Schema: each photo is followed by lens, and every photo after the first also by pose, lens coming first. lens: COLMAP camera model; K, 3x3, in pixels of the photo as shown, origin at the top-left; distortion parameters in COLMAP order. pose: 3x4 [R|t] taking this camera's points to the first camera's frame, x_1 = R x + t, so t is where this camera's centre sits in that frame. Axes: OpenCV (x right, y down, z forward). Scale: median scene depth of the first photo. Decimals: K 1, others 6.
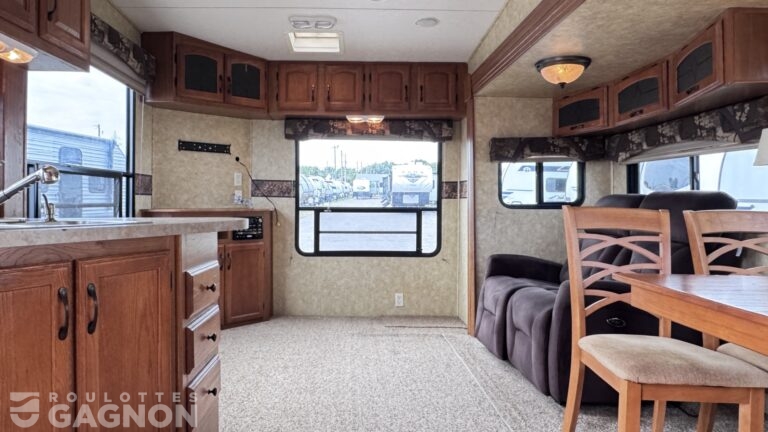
lens RADIAL K [[515.5, 0, 351.0], [0, 515.5, 204.3], [0, 0, 1]] dist [-0.000308, -0.002290]
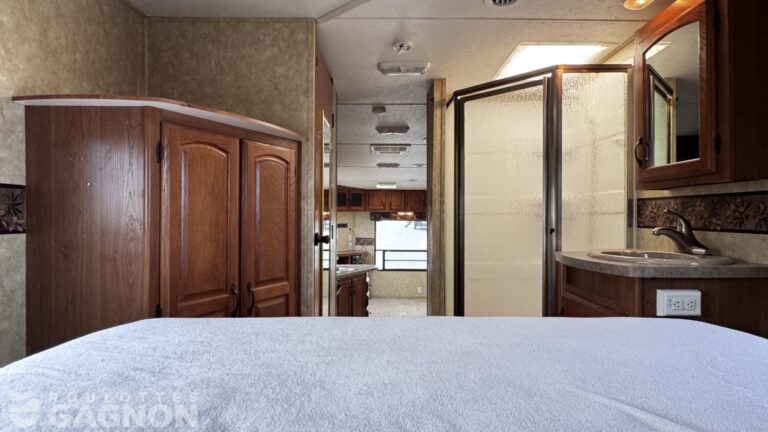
lens RADIAL K [[408.2, 0, 384.0], [0, 408.2, 216.0], [0, 0, 1]] dist [-0.001298, 0.000769]
pose [[0.999978, 0.002818, 0.006016, -0.088127], [-0.002793, 0.999987, -0.004283, -0.156312], [-0.006028, 0.004266, 0.999973, -0.936744]]
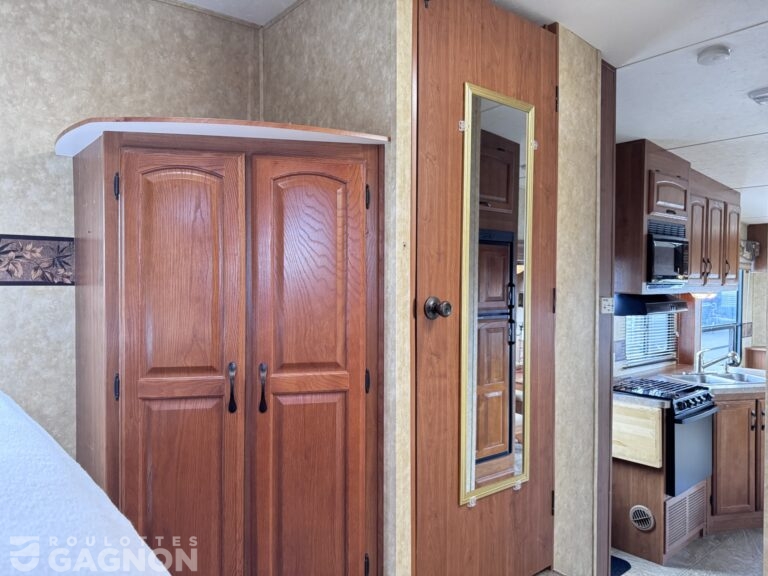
lens RADIAL K [[547.3, 0, 381.1], [0, 547.3, 291.6], [0, 0, 1]] dist [0.033076, -0.042564]
pose [[0.637650, 0.012384, -0.770226, 0.116455], [-0.006660, 0.999922, 0.010564, -0.144954], [0.770297, -0.001607, 0.637683, -0.705791]]
